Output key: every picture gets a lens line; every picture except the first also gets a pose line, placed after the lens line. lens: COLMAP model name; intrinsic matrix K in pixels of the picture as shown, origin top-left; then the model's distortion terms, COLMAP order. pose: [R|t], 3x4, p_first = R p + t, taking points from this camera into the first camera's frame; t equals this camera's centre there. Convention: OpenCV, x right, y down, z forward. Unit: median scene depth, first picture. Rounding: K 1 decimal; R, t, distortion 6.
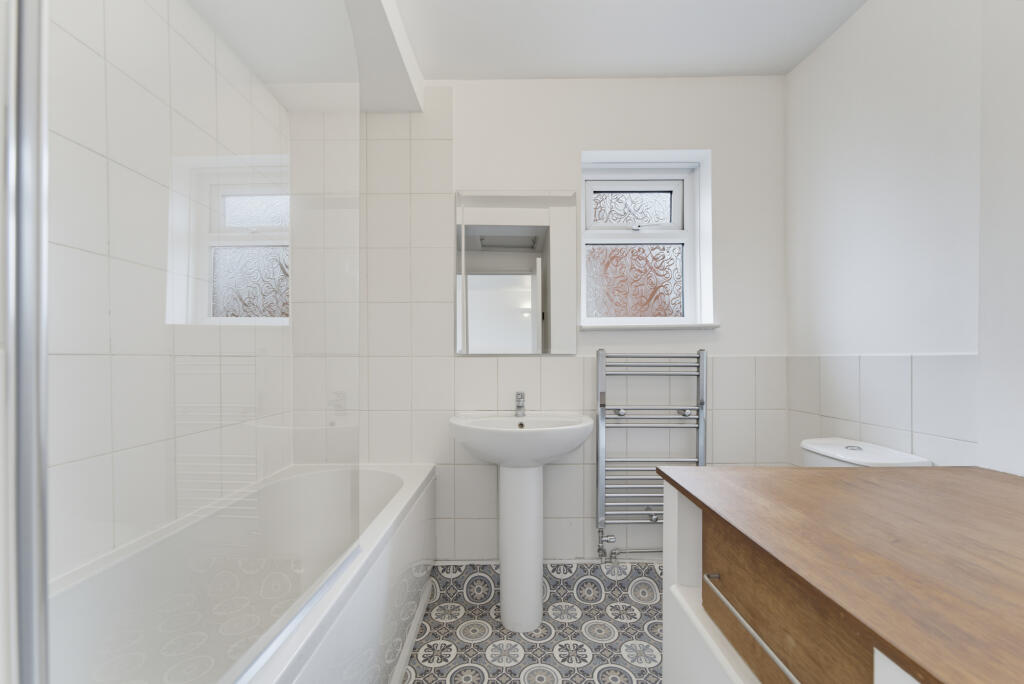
lens RADIAL K [[421.4, 0, 512.5], [0, 421.4, 352.7], [0, 0, 1]] dist [0.001339, 0.000751]
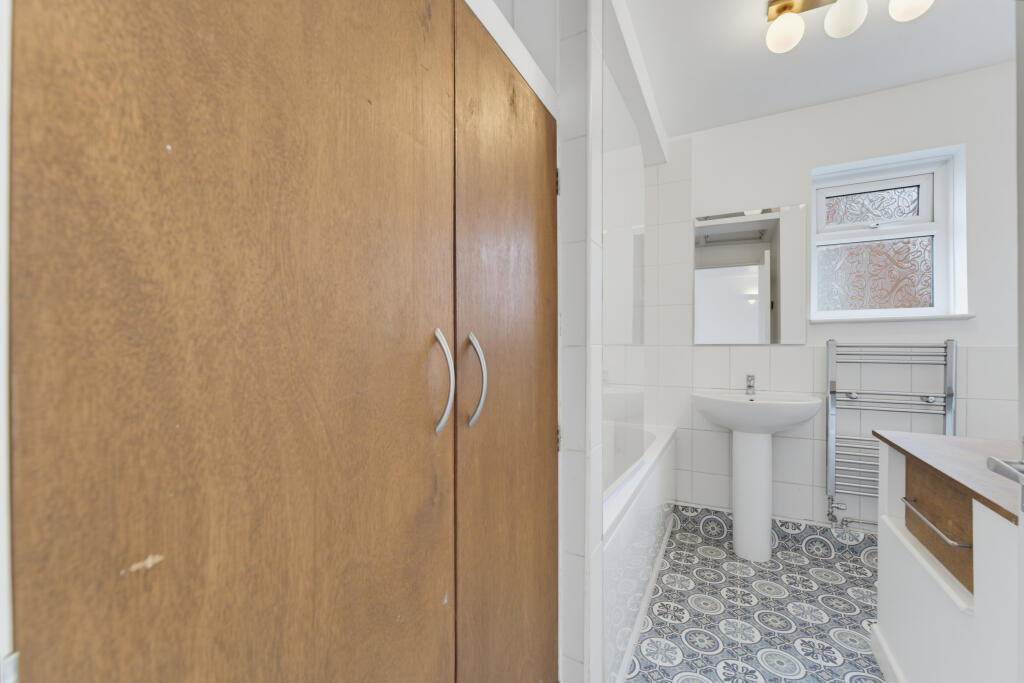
lens RADIAL K [[421.4, 0, 518.2], [0, 421.4, 347.3], [0, 0, 1]] dist [0.001339, 0.000751]
pose [[0.892249, 0.001595, -0.451541, -0.031073], [0.004989, 0.999898, 0.013390, -0.007244], [0.451517, -0.014200, 0.892150, -0.398107]]
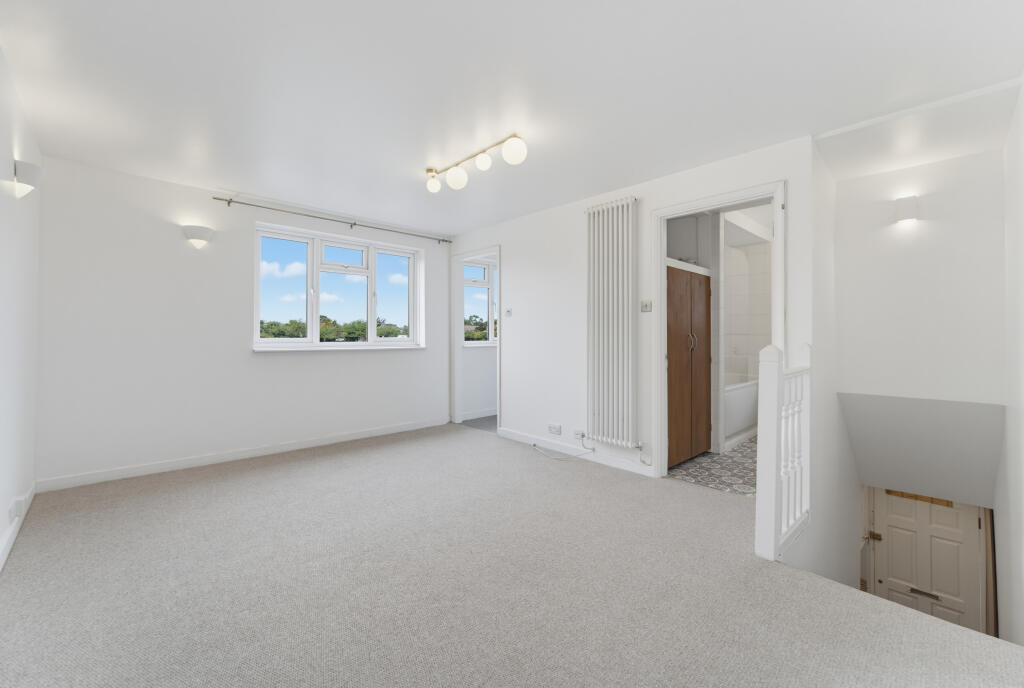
lens RADIAL K [[421.4, 0, 511.0], [0, 421.4, 339.3], [0, 0, 1]] dist [0.001339, 0.000751]
pose [[0.696094, -0.002510, -0.717946, 1.363065], [0.009240, 0.999942, 0.005462, -0.010859], [0.717891, -0.010435, 0.696077, -4.174363]]
